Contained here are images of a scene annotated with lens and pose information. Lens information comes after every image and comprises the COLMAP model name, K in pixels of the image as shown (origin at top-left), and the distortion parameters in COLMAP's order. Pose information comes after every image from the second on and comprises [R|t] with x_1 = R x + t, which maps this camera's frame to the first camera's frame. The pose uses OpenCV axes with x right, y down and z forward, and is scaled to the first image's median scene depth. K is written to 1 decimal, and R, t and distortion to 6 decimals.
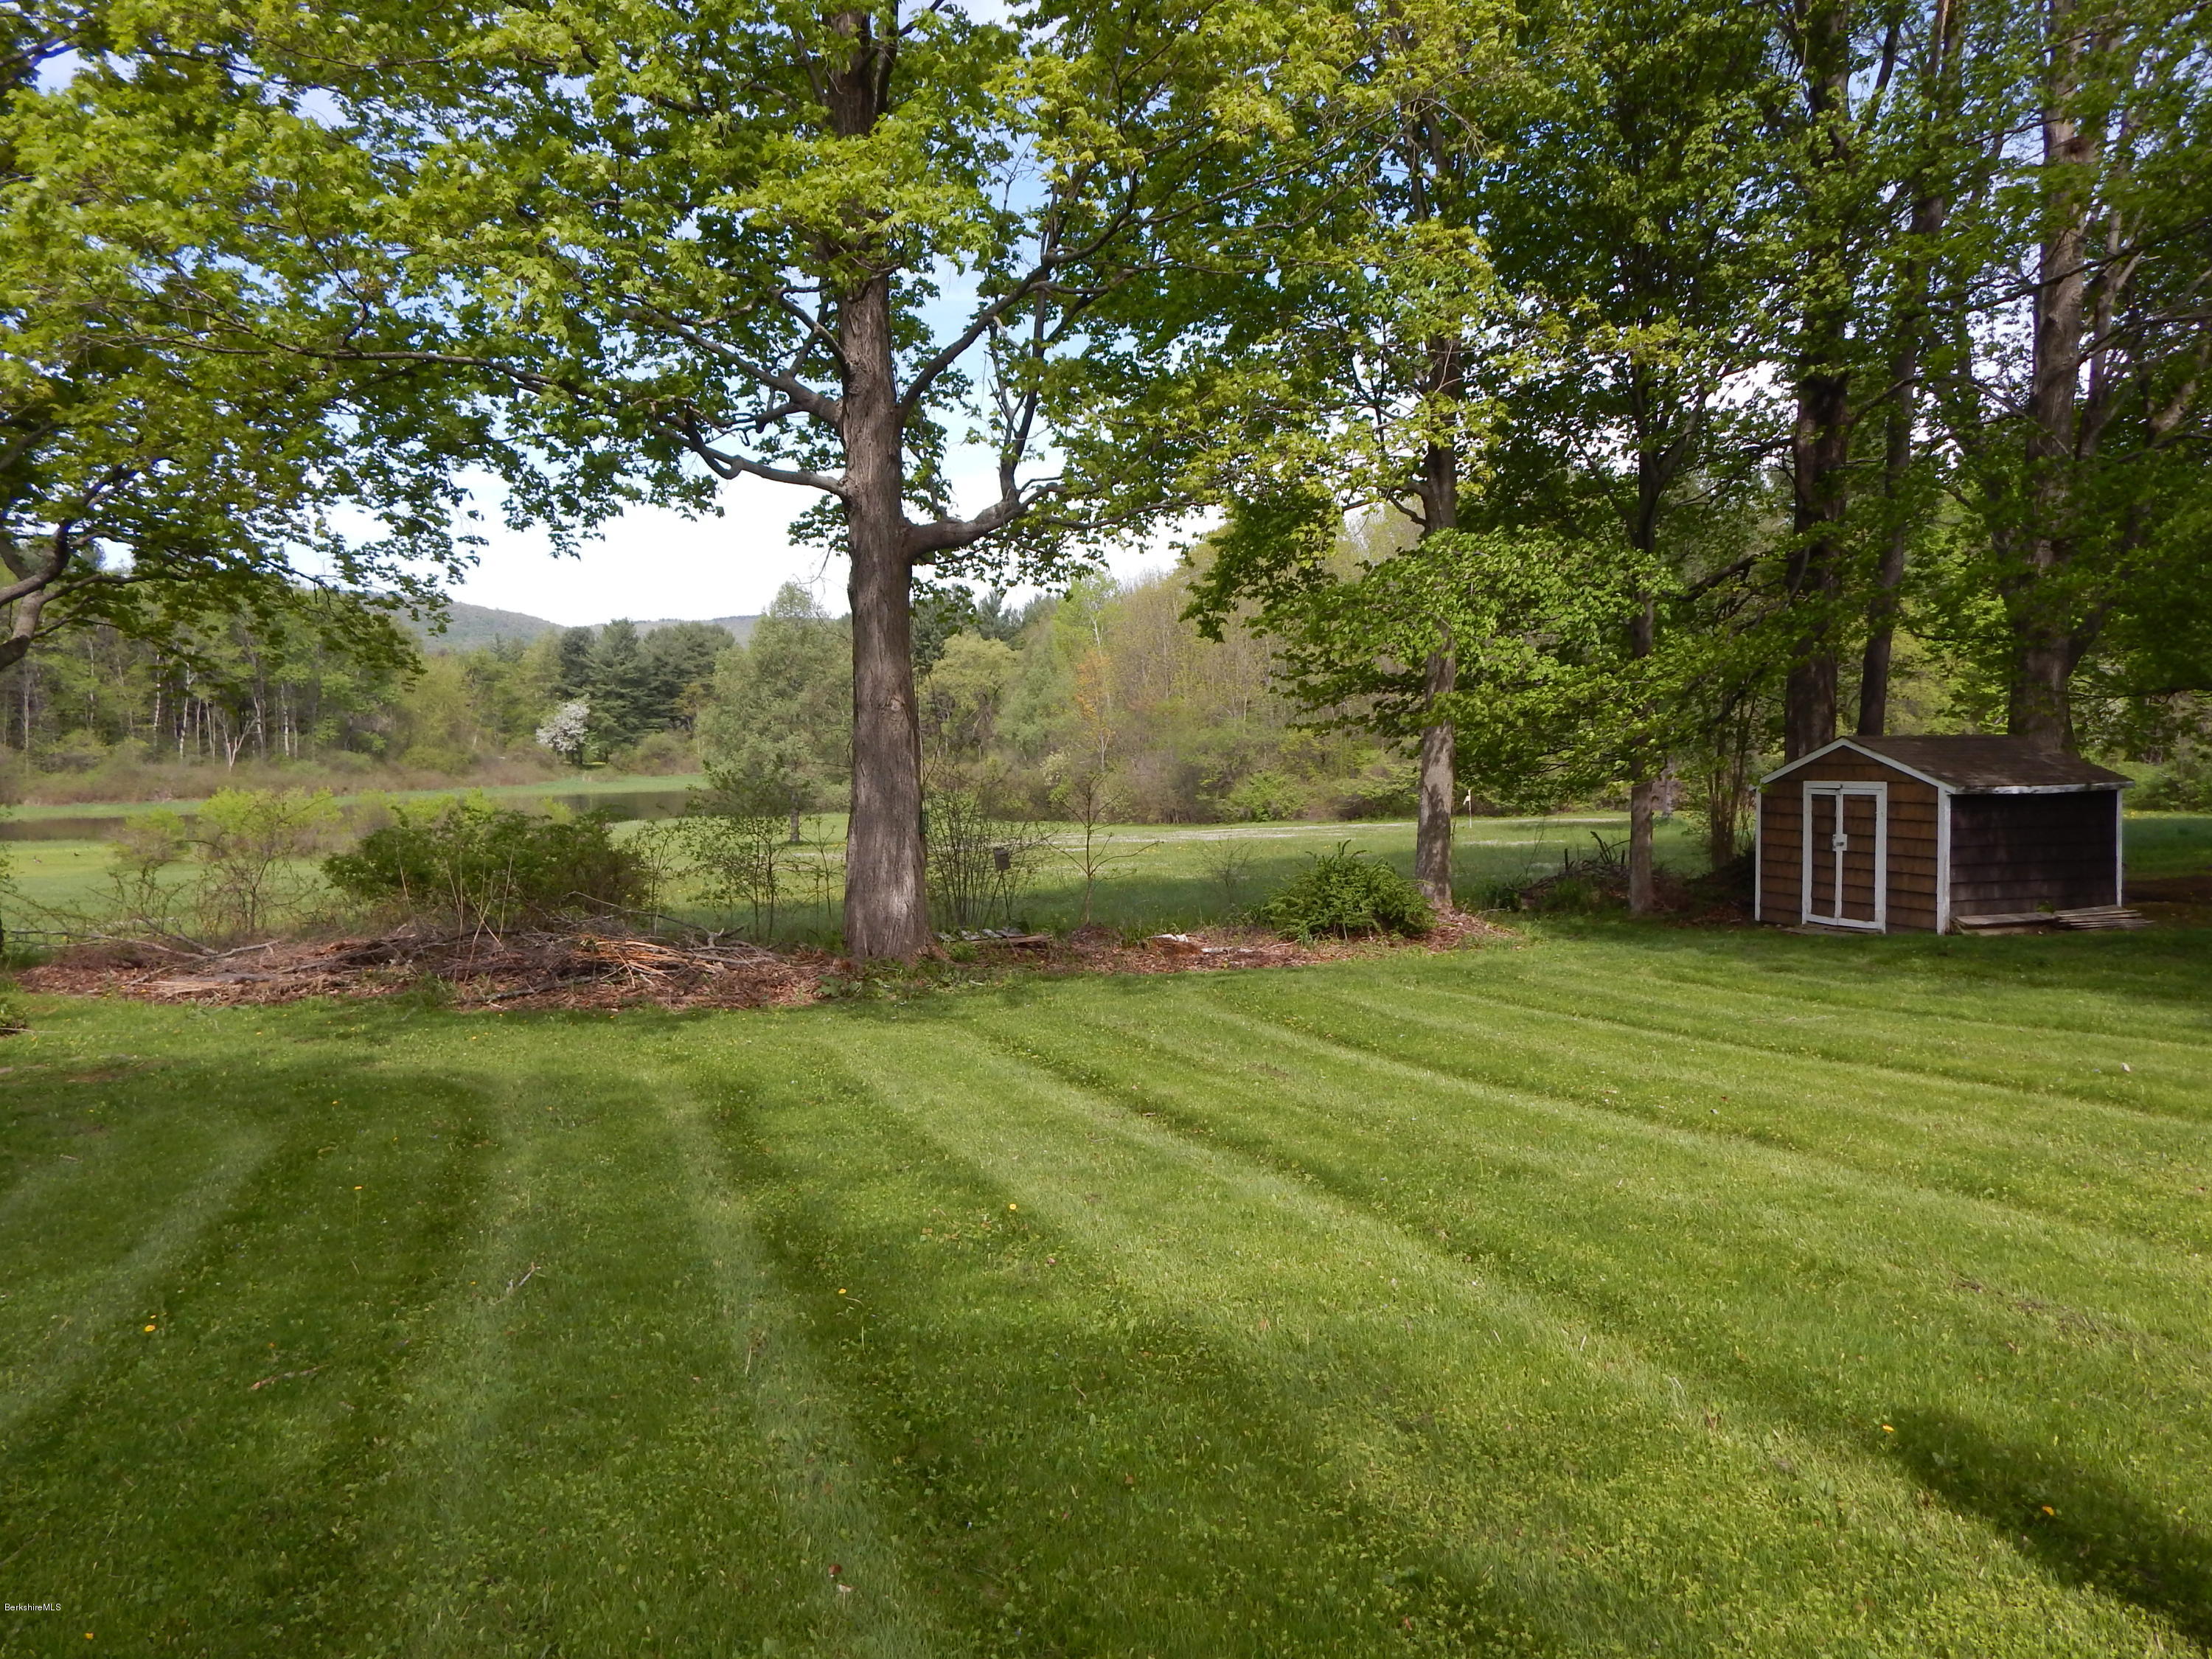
lens RADIAL K [[1585.9, 0, 1119.7], [0, 1585.9, 828.9], [0, 0, 1]] dist [-0.006828, 0.000864]
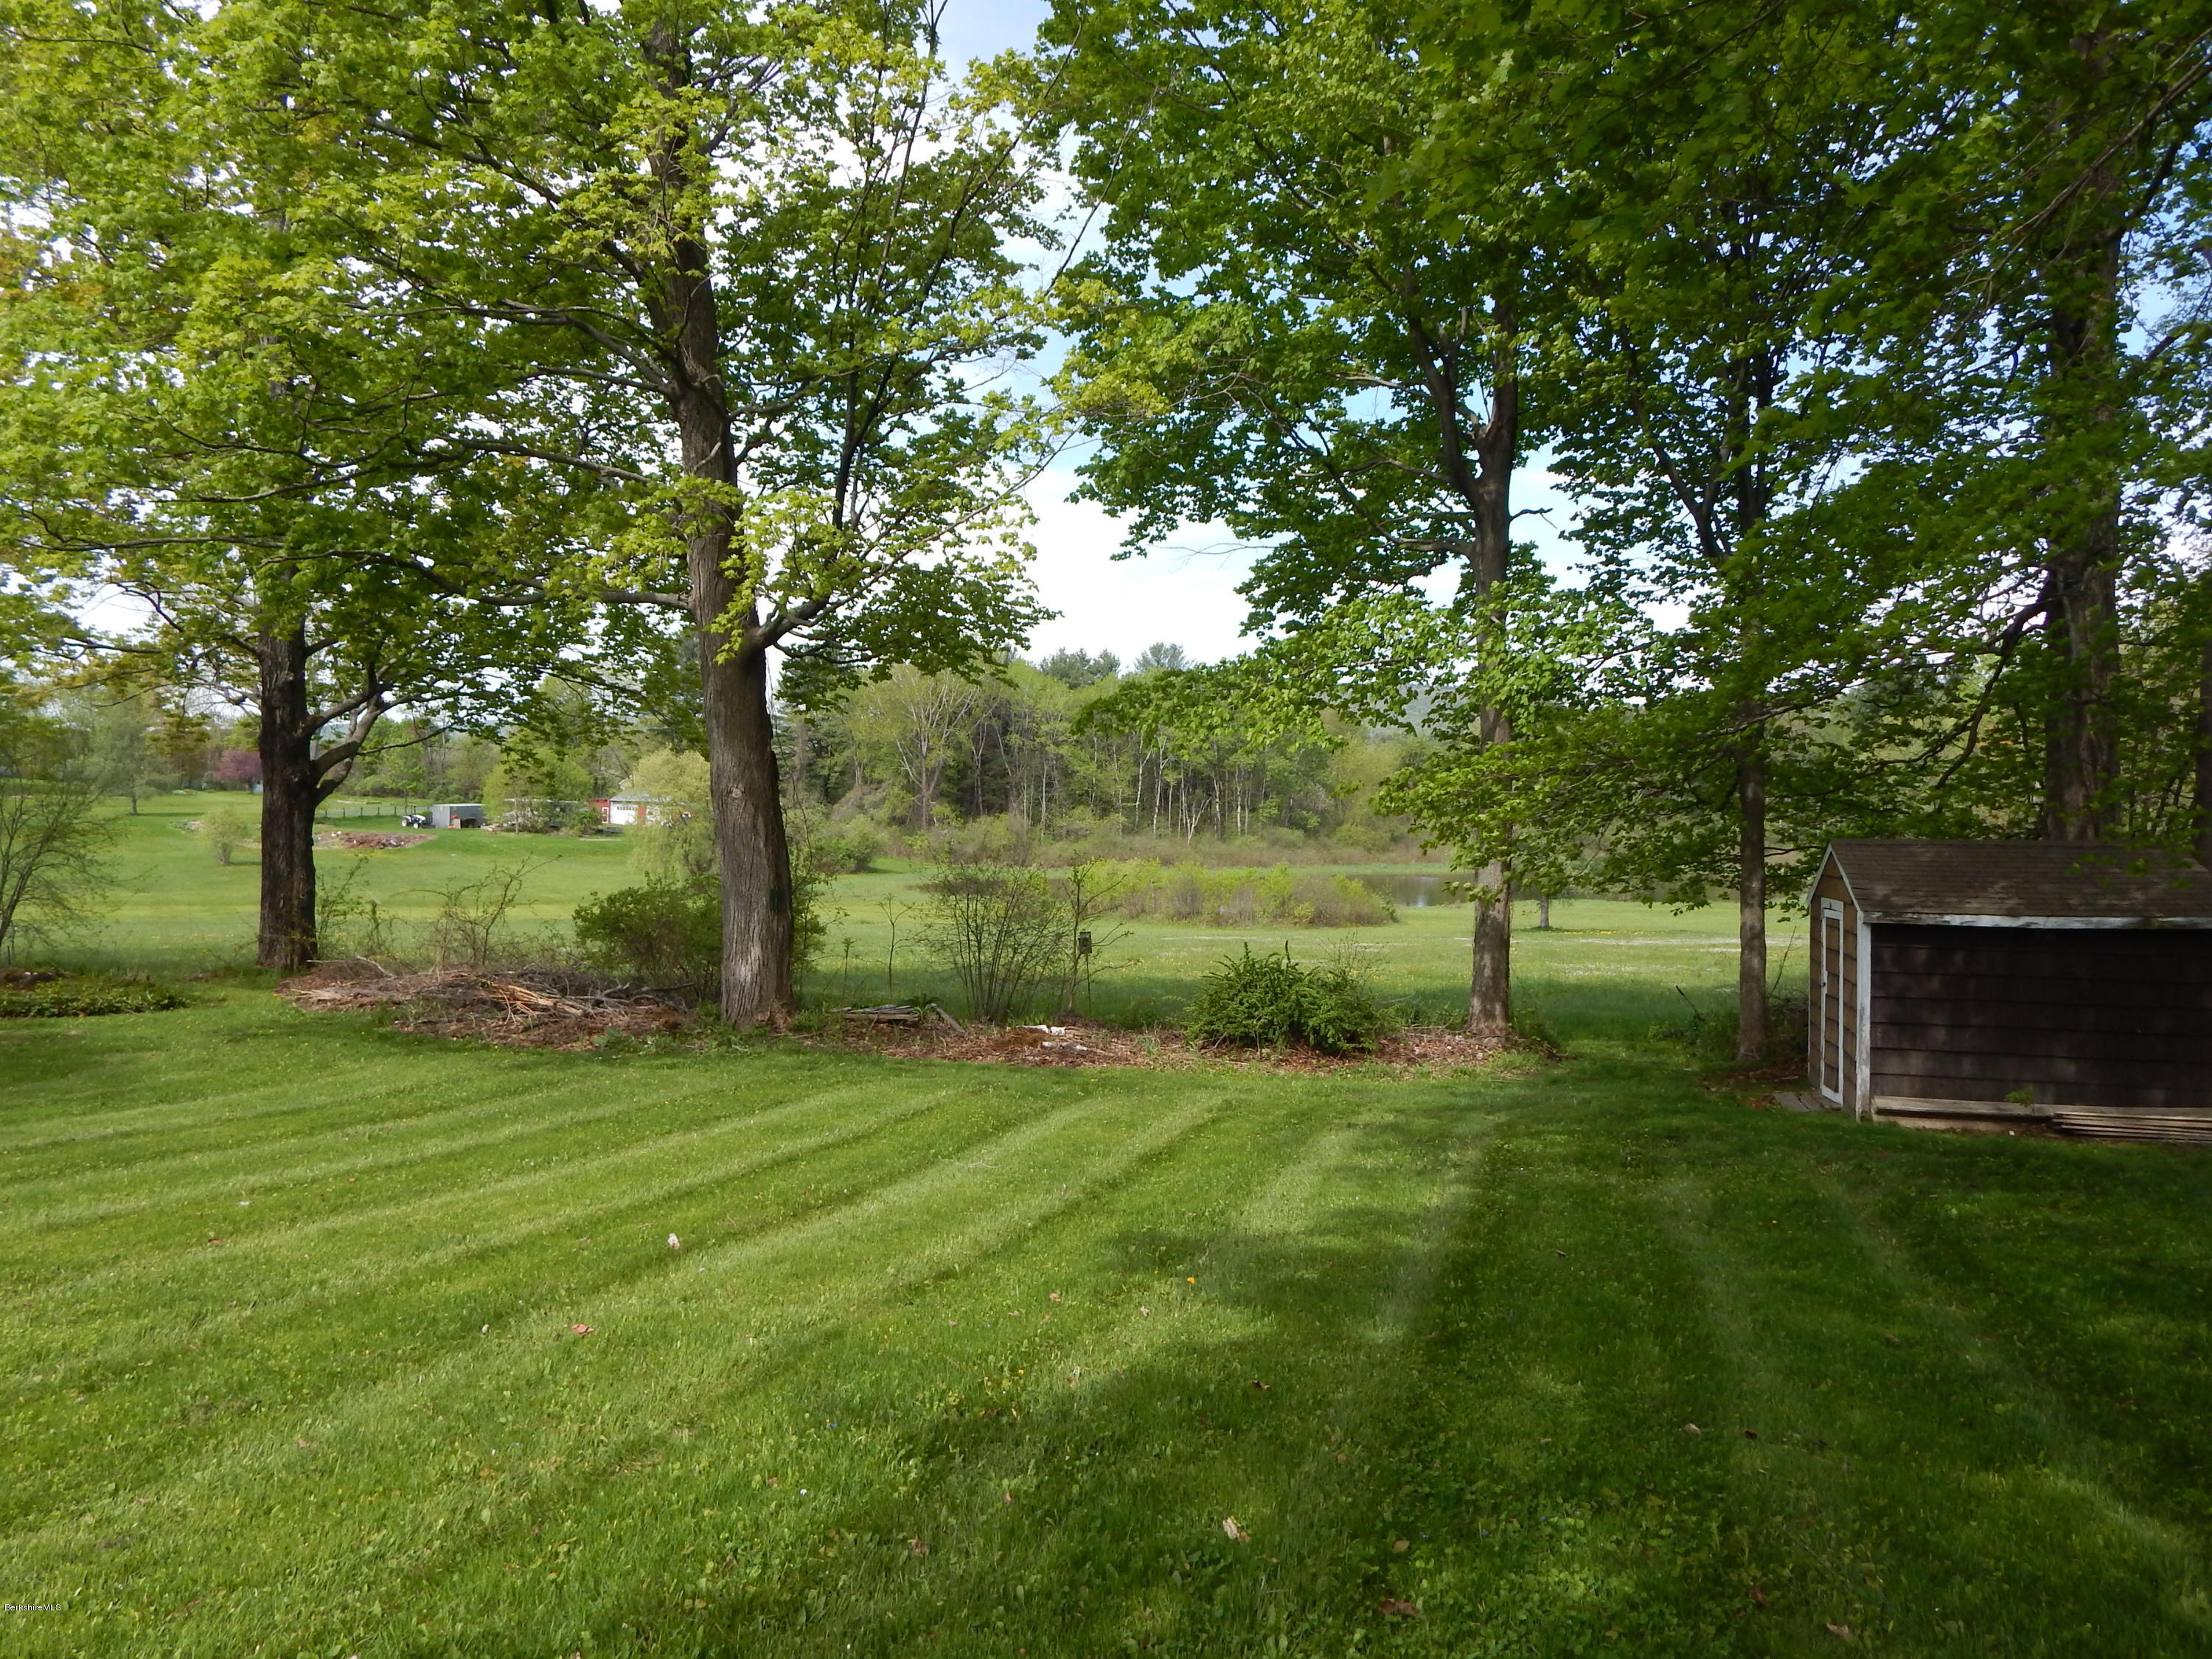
lens RADIAL K [[1585.9, 0, 1119.7], [0, 1585.9, 828.9], [0, 0, 1]] dist [-0.006828, 0.000864]
pose [[0.808776, 0.015486, -0.587913, 0.599598], [-0.045187, 0.998335, -0.035865, -0.020668], [0.586378, 0.055573, 0.808129, 0.197574]]
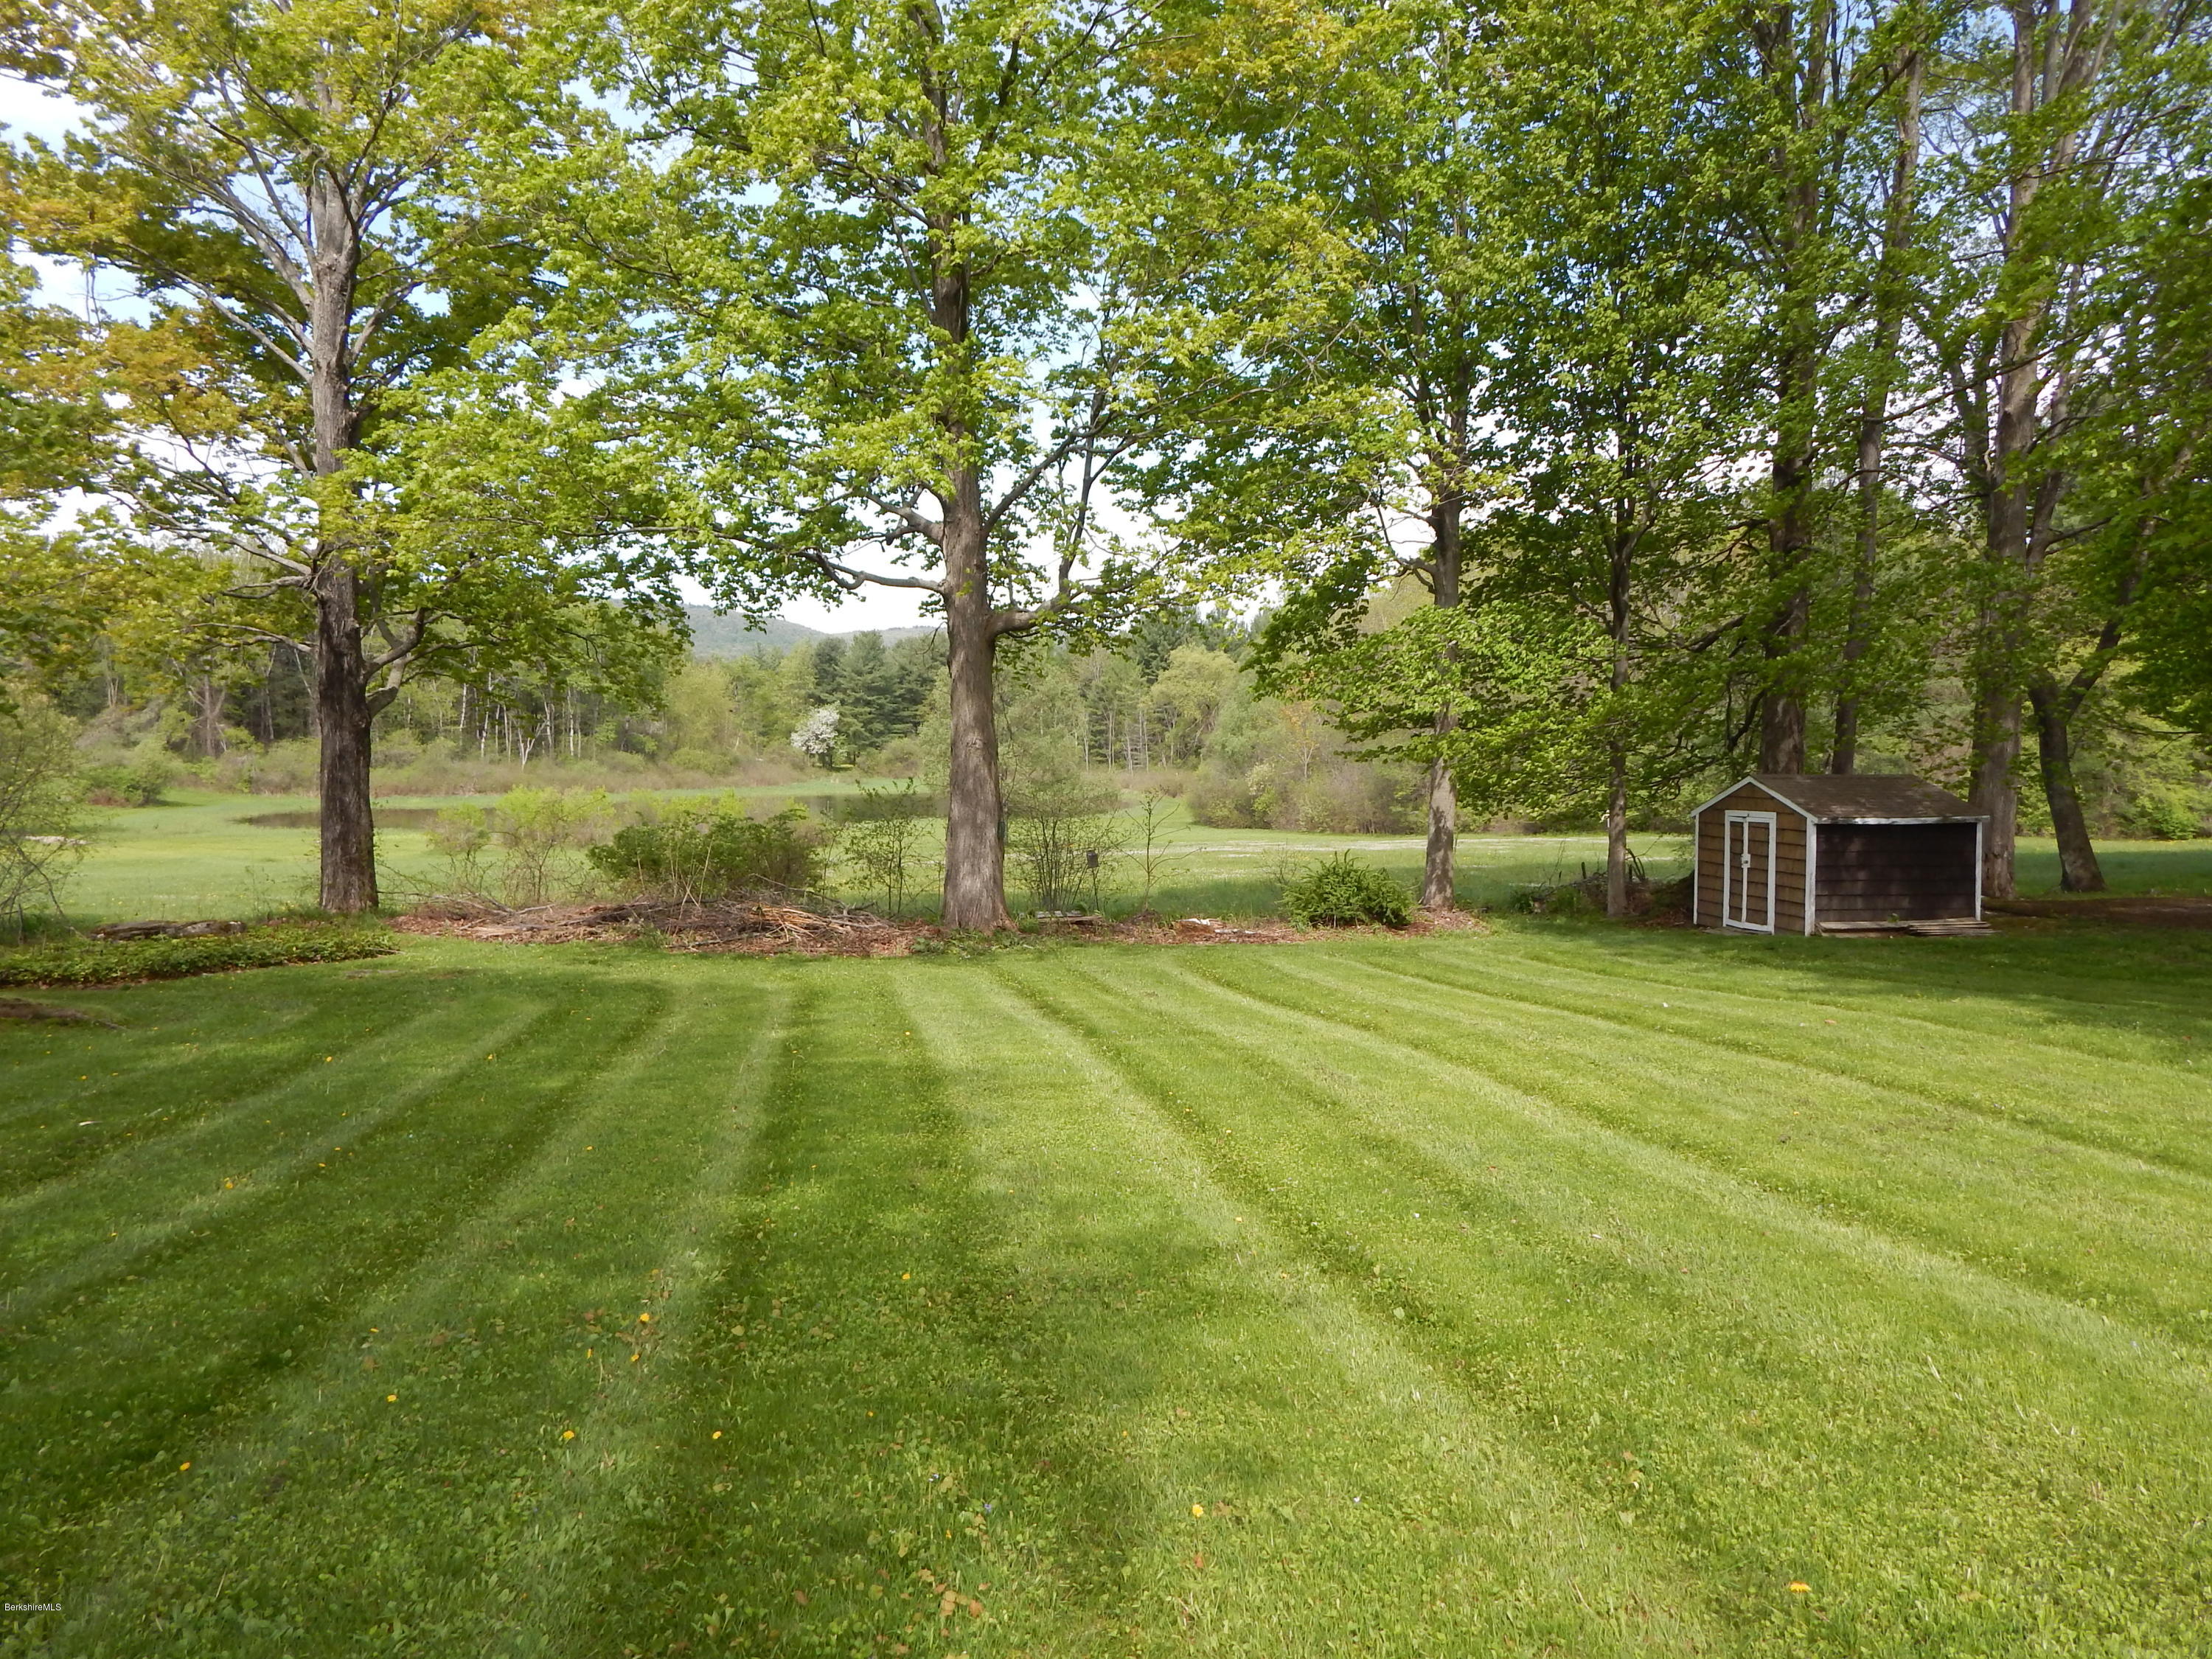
lens RADIAL K [[1590.4, 0, 1109.1], [0, 1590.4, 826.7], [0, 0, 1]] dist [0.010088, 0.001378]
pose [[0.987245, 0.019948, -0.157953, 0.158051], [-0.020792, 0.999777, -0.003696, -0.002883], [0.157844, 0.006933, 0.987440, -0.287484]]
